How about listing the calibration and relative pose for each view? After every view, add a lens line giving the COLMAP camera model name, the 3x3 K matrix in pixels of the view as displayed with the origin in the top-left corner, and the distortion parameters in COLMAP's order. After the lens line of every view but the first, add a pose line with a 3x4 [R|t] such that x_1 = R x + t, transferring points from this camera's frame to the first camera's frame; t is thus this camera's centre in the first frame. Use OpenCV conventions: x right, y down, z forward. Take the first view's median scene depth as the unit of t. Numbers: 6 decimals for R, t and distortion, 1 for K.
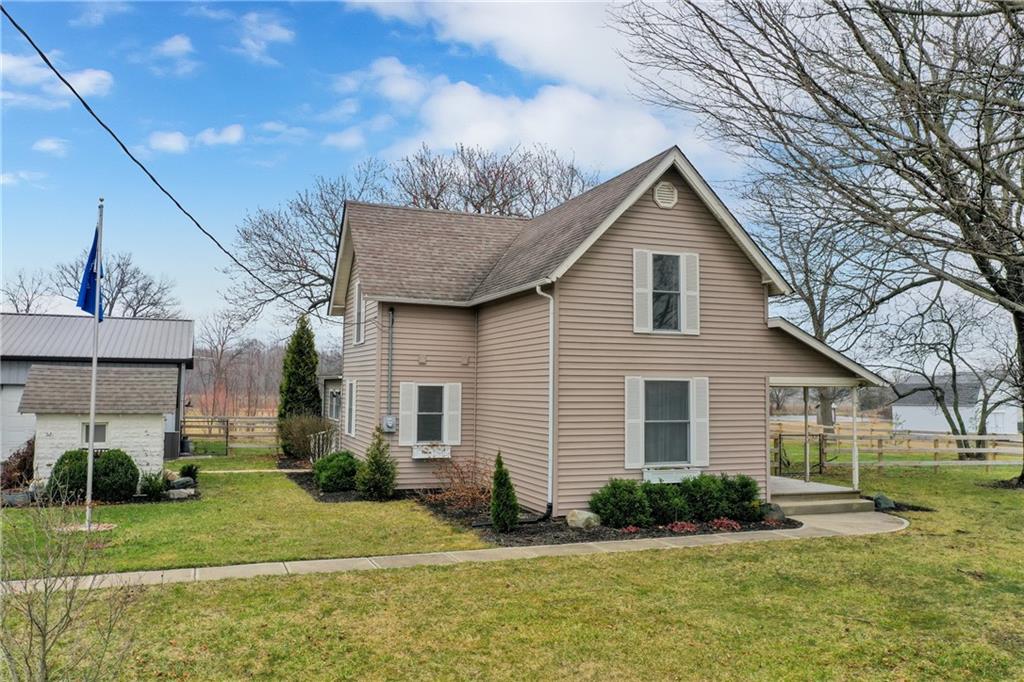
lens RADIAL K [[806.3, 0, 512.0], [0, 806.3, 341.0], [0, 0, 1]] dist [-0.005202, 0.003811]
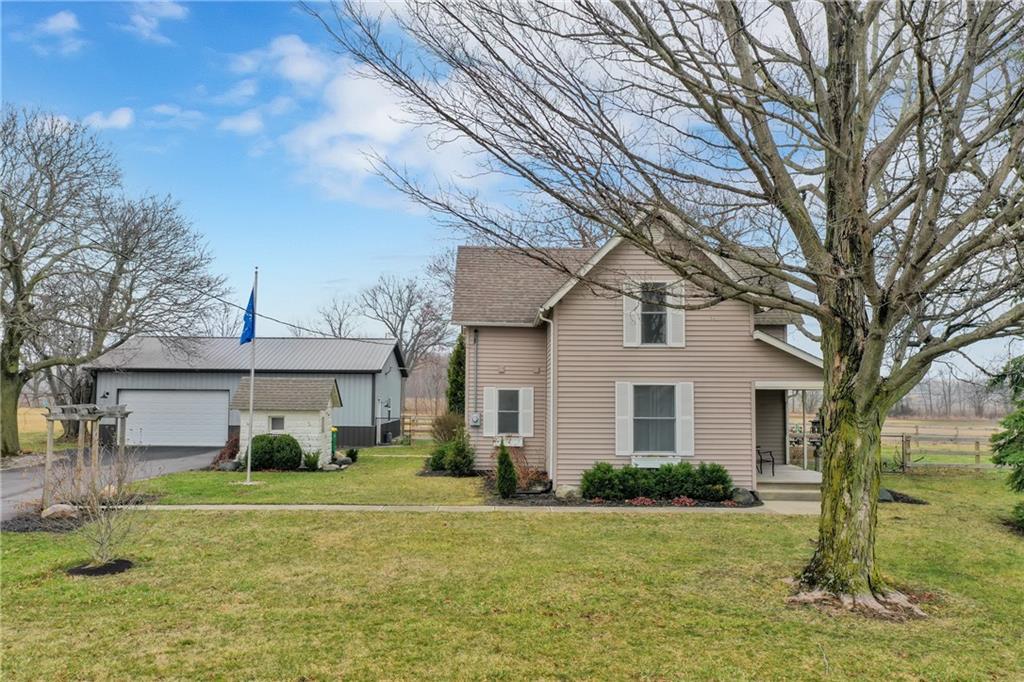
lens RADIAL K [[807.6, 0, 514.7], [0, 807.6, 334.7], [0, 0, 1]] dist [0.009470, -0.010631]
pose [[0.936959, -0.026606, -0.348426, 0.418814], [0.021502, 0.999597, -0.018508, -0.009283], [0.348778, 0.009849, 0.937153, -0.228135]]
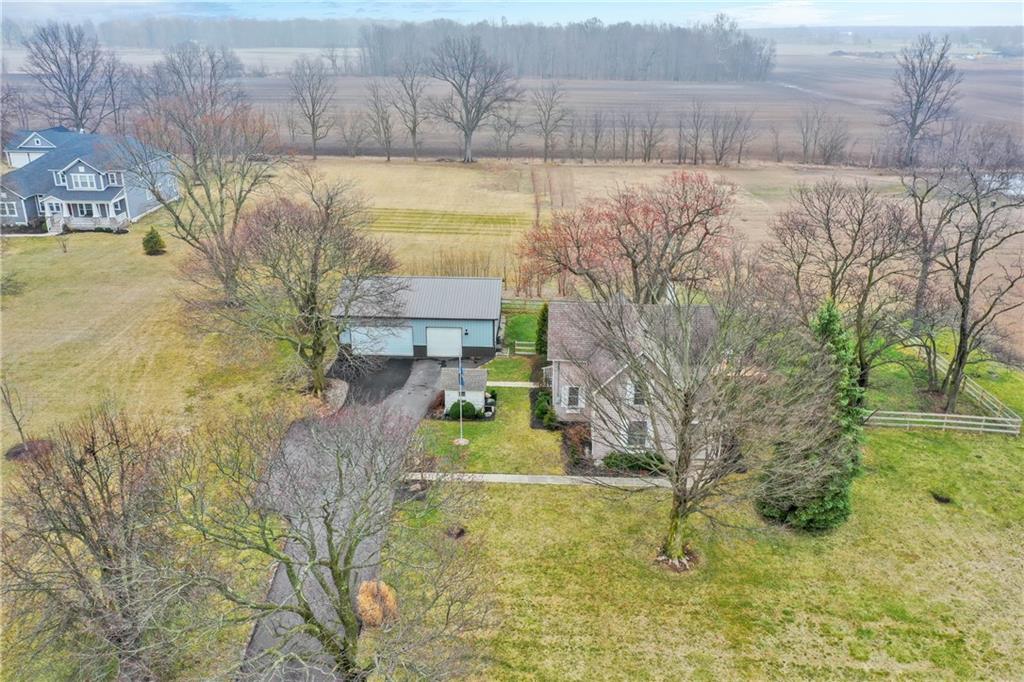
lens RADIAL K [[807.6, 0, 514.7], [0, 807.6, 334.7], [0, 0, 1]] dist [0.009470, -0.010631]
pose [[0.917832, 0.137288, -0.372473, 0.811517], [0.025120, 0.916326, 0.399644, -1.383078], [0.396174, -0.376163, 0.837585, -1.466175]]
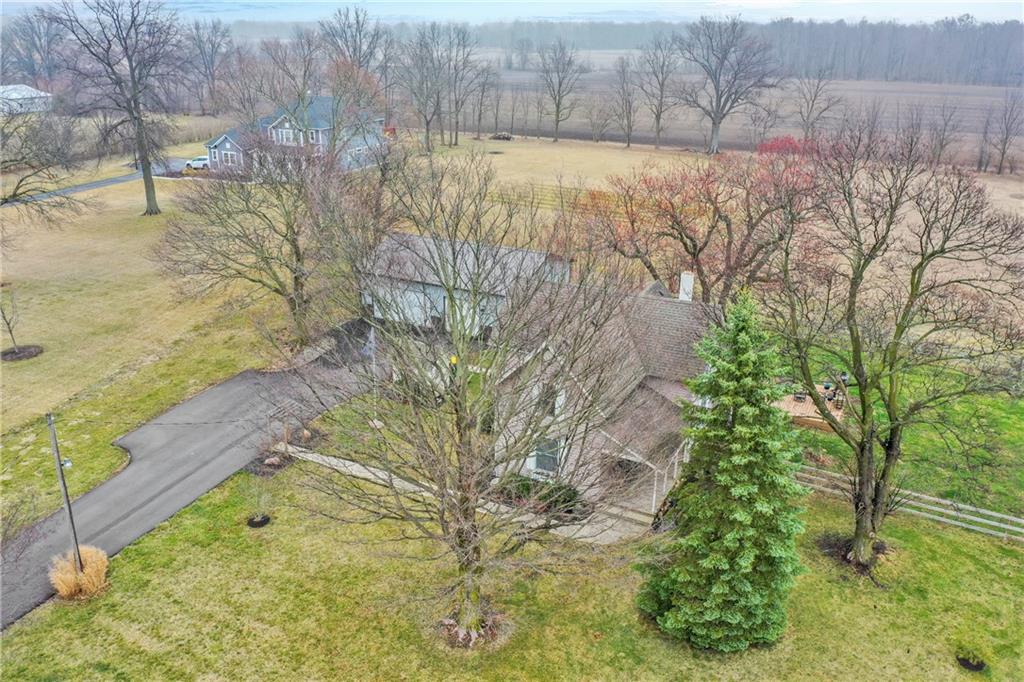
lens RADIAL K [[806.3, 0, 512.0], [0, 806.3, 341.0], [0, 0, 1]] dist [-0.005202, 0.003811]
pose [[0.669488, 0.261297, -0.695348, 1.535123], [0.040327, 0.921924, 0.385267, -1.005749], [0.741727, -0.285973, 0.606679, -0.296683]]
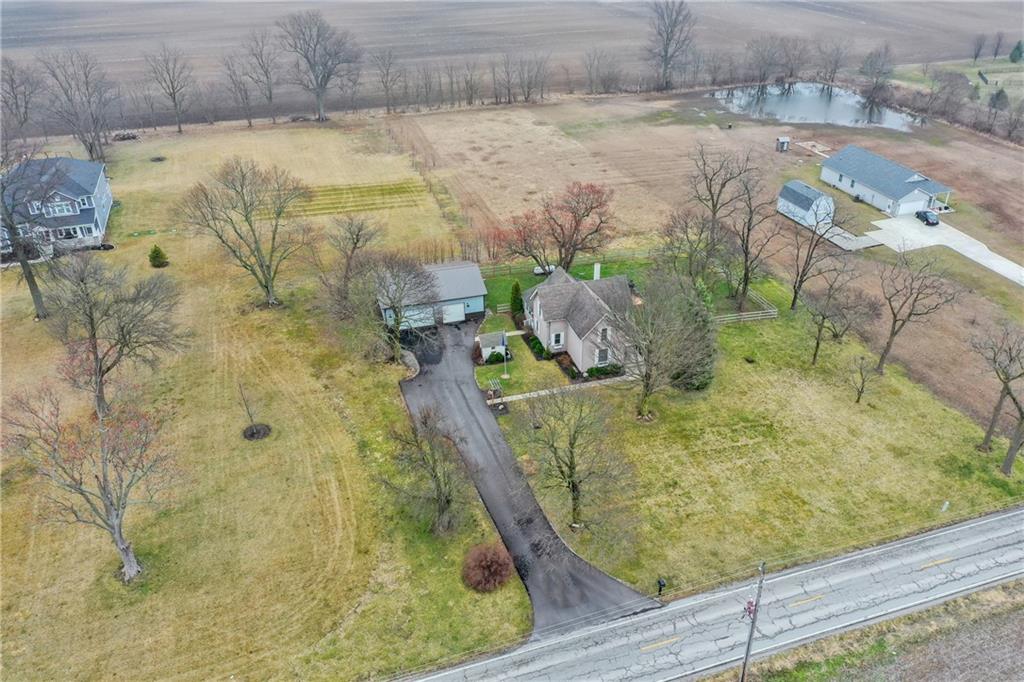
lens RADIAL K [[806.3, 0, 512.0], [0, 806.3, 341.0], [0, 0, 1]] dist [-0.005202, 0.003811]
pose [[0.996362, 0.025087, -0.081451, 0.019978], [0.024358, 0.832011, 0.554224, -2.946294], [0.081672, -0.554192, 0.828373, -3.425392]]
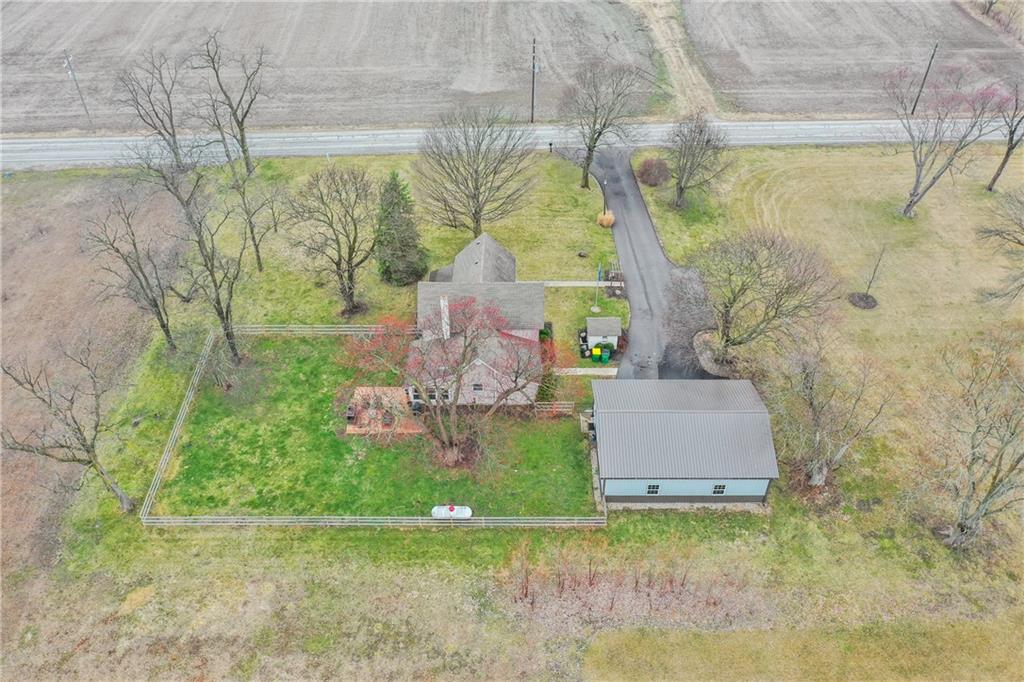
lens RADIAL K [[806.3, 0, 512.0], [0, 806.3, 341.0], [0, 0, 1]] dist [-0.005202, 0.003811]
pose [[-0.931502, -0.248070, 0.266017, -1.295154], [-0.024840, 0.773023, 0.633891, -2.627979], [-0.362887, 0.583863, -0.726235, 4.539148]]
